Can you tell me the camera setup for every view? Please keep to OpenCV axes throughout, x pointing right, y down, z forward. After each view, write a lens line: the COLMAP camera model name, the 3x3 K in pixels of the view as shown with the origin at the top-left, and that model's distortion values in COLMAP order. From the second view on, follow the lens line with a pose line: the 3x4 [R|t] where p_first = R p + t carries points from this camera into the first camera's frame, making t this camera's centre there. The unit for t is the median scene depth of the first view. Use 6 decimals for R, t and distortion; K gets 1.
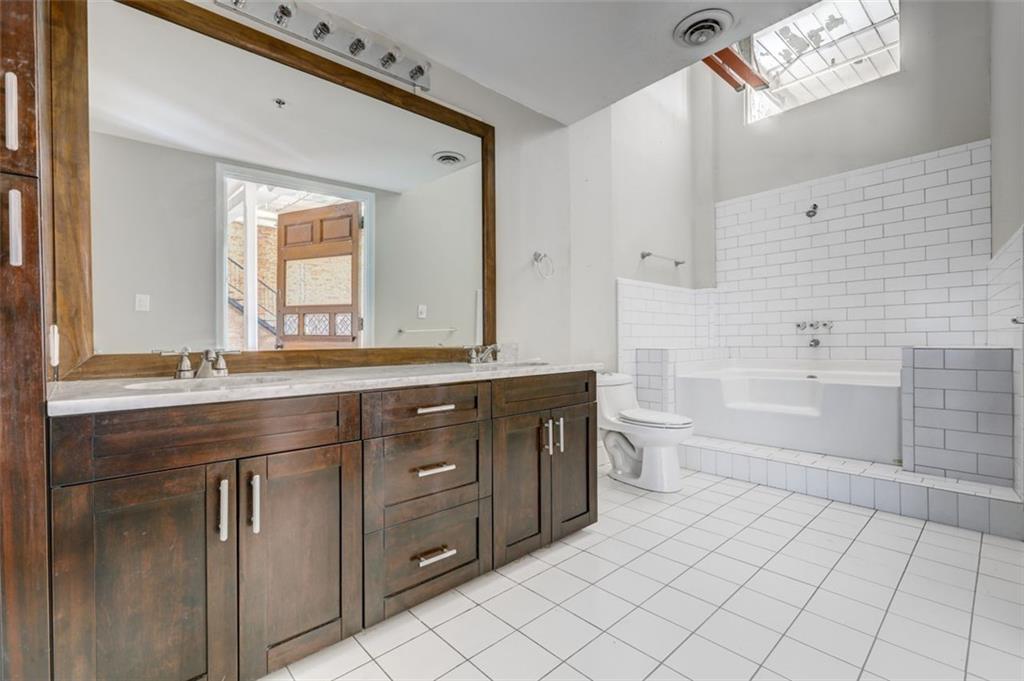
lens RADIAL K [[454.3, 0, 513.7], [0, 454.3, 338.2], [0, 0, 1]] dist [-0.000432, 0.001741]
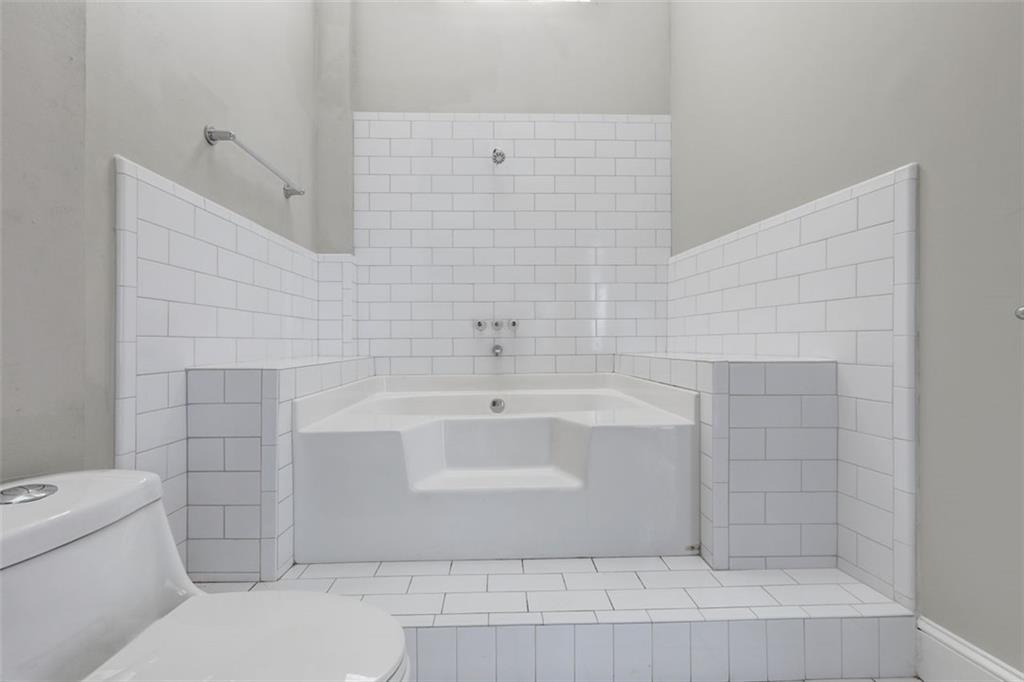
lens RADIAL K [[454.3, 0, 510.9], [0, 454.3, 343.1], [0, 0, 1]] dist [-0.000432, 0.001741]
pose [[0.649273, 0.006185, 0.760531, 0.163705], [-0.007684, 0.999969, -0.001573, 0.000517], [-0.760517, -0.004823, 0.649300, 0.571584]]
